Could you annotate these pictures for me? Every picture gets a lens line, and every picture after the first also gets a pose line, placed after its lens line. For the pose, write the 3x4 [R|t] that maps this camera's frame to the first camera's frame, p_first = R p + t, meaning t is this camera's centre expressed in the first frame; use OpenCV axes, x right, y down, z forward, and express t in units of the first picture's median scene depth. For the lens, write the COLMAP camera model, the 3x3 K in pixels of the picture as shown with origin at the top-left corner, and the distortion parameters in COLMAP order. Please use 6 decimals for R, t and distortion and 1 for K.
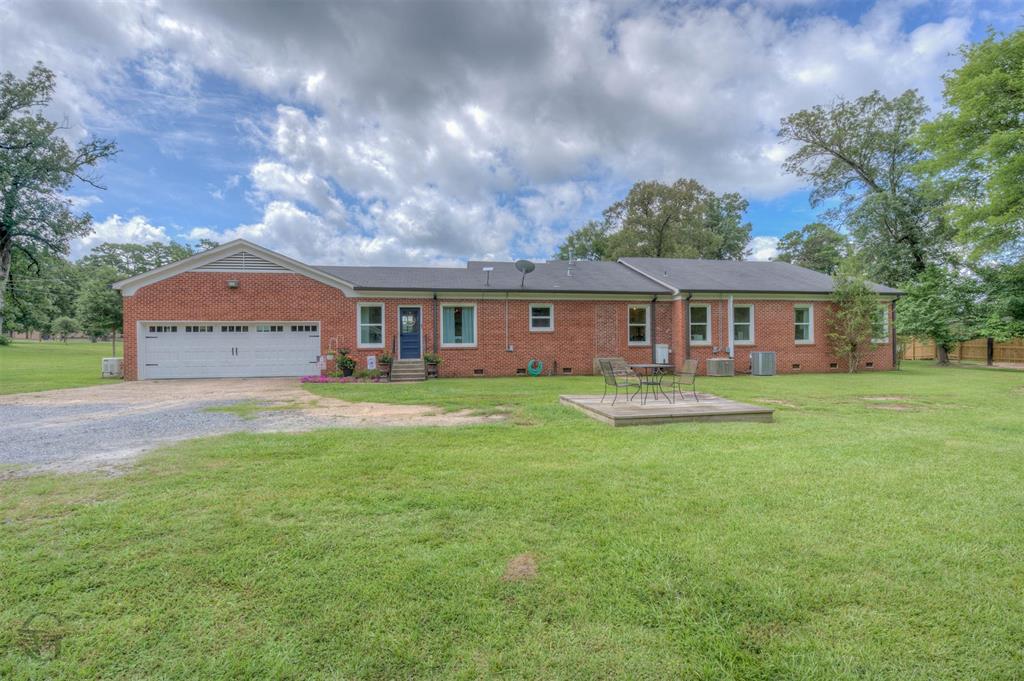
lens RADIAL K [[428.5, 0, 509.3], [0, 428.5, 341.2], [0, 0, 1]] dist [-0.011586, -0.000093]
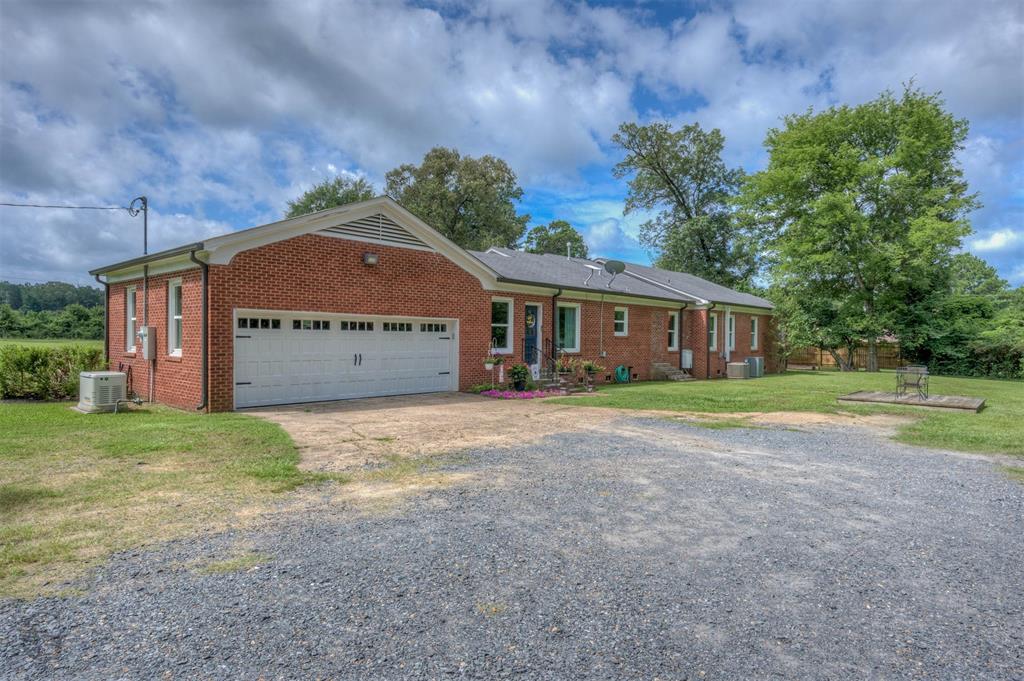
lens RADIAL K [[592.5, 0, 517.4], [0, 592.5, 344.5], [0, 0, 1]] dist [0.025323, -0.002544]
pose [[0.781170, 0.006878, 0.624280, -0.933167], [-0.008189, 0.999966, -0.000770, -0.001341], [-0.624264, -0.004510, 0.781200, 0.106396]]
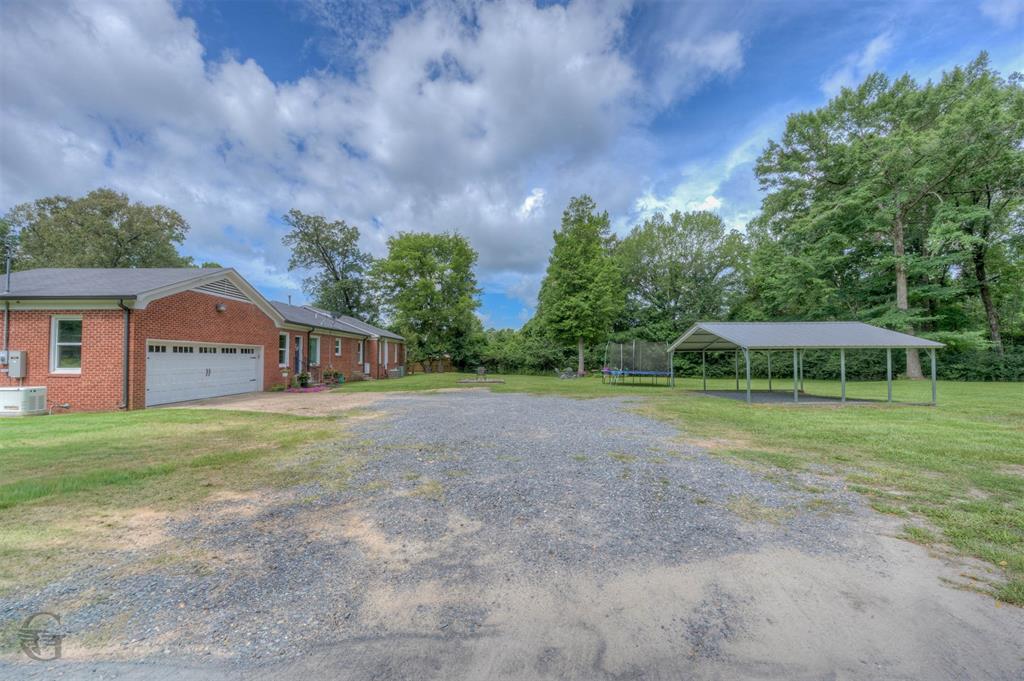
lens RADIAL K [[408.8, 0, 517.0], [0, 408.8, 342.7], [0, 0, 1]] dist [-0.011493, -0.000112]
pose [[0.121689, 0.041202, 0.991713, -1.374115], [0.011999, 0.999004, -0.042977, 0.003066], [-0.992496, 0.017129, 0.121074, 0.138827]]
